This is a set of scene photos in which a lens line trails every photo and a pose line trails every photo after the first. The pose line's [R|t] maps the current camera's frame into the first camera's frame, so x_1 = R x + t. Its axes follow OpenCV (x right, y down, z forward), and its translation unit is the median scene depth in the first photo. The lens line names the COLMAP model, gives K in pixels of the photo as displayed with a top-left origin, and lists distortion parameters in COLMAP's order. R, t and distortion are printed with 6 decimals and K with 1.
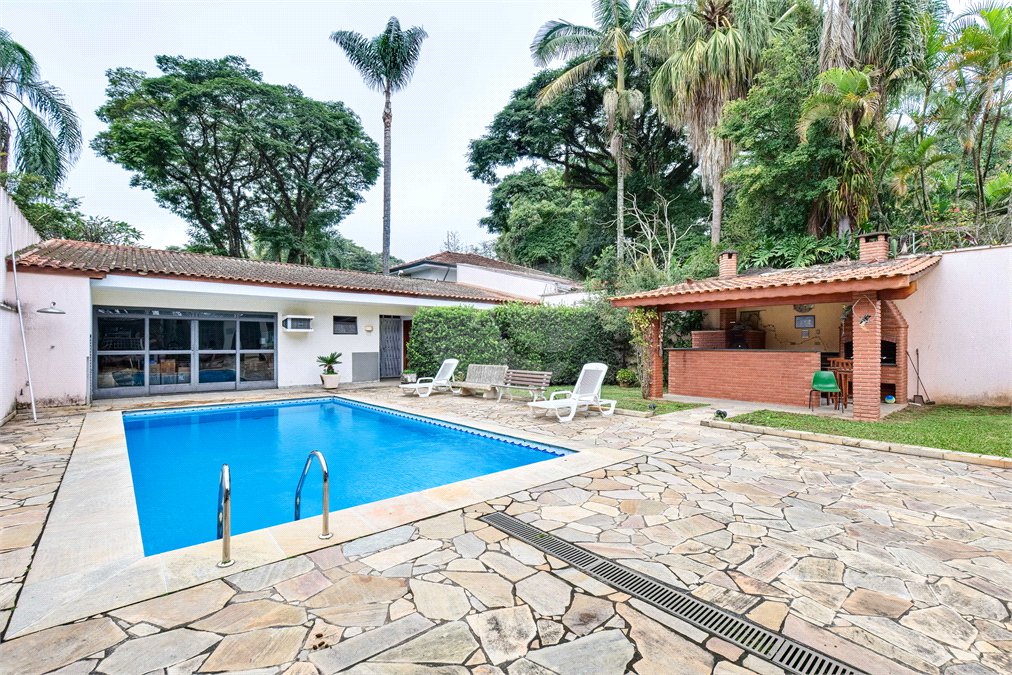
lens RADIAL K [[450.5, 0, 505.8], [0, 450.5, 342.0], [0, 0, 1]] dist [-0.000530, -0.000009]
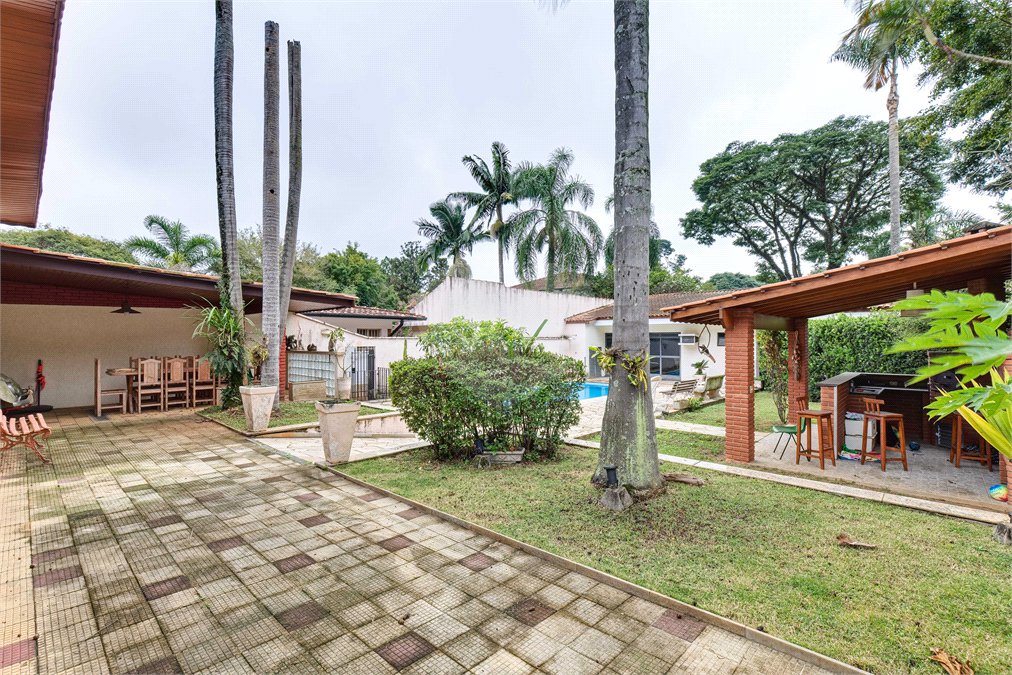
lens RADIAL K [[468.2, 0, 522.8], [0, 468.2, 329.9], [0, 0, 1]] dist [-0.006009, 0.000716]
pose [[0.104923, -0.009983, -0.994430, 1.384043], [0.004440, 0.999944, -0.009570, -0.078580], [0.994470, -0.003411, 0.104961, 0.361950]]
